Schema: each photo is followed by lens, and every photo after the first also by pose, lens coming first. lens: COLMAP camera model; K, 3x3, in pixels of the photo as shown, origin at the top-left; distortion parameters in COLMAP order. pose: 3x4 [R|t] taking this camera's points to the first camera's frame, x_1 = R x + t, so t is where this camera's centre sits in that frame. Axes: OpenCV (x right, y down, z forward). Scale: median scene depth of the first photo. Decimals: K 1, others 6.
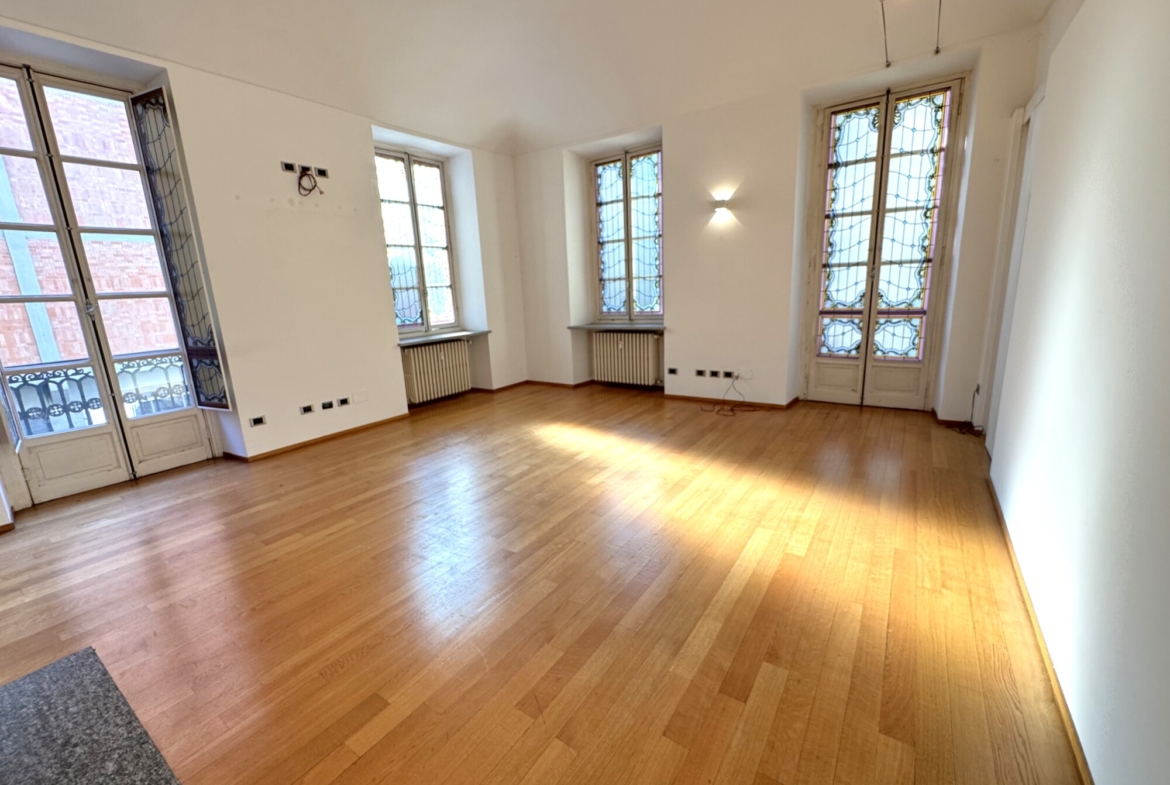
lens RADIAL K [[475.0, 0, 584.2], [0, 475.0, 389.4], [0, 0, 1]] dist [0.011796, -0.000622]
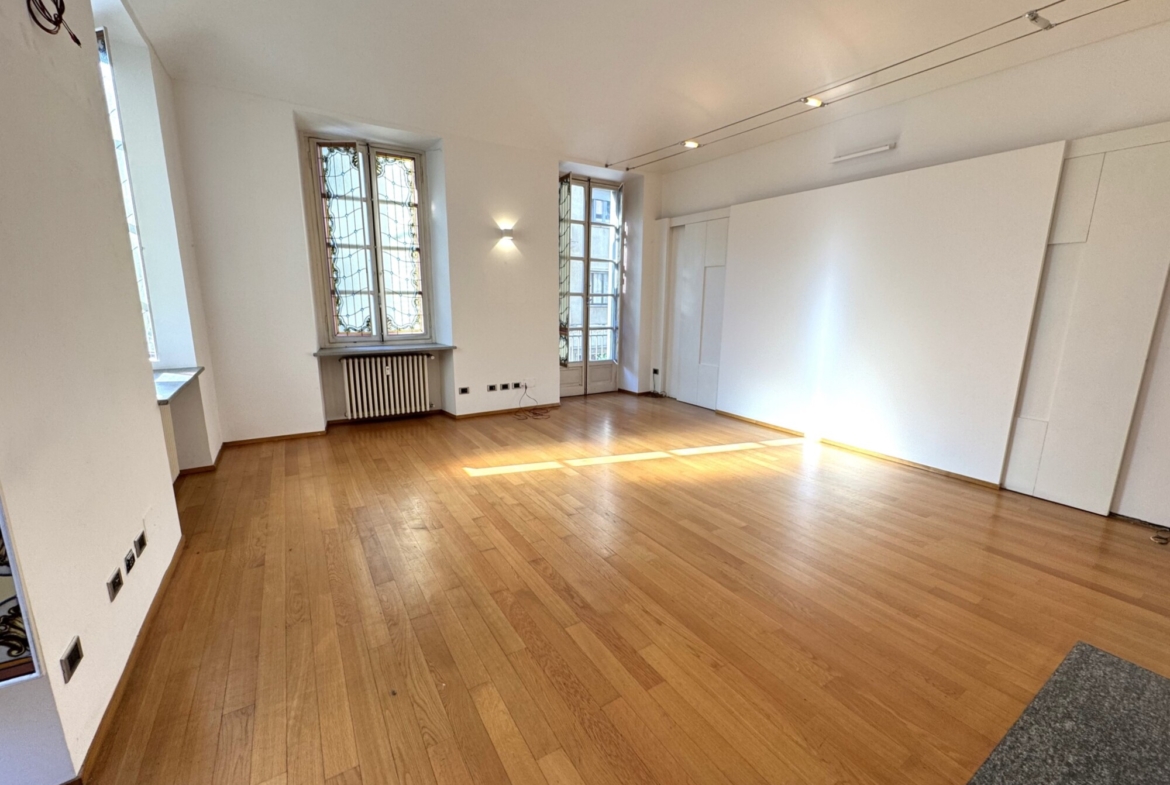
lens RADIAL K [[470.3, 0, 585.0], [0, 470.3, 392.5], [0, 0, 1]] dist [-0.001119, 0.000156]
pose [[0.391274, -0.128118, 0.911313, -0.586240], [0.172424, 0.982931, 0.064157, -0.053135], [-0.903977, 0.132029, 0.406686, 0.375499]]
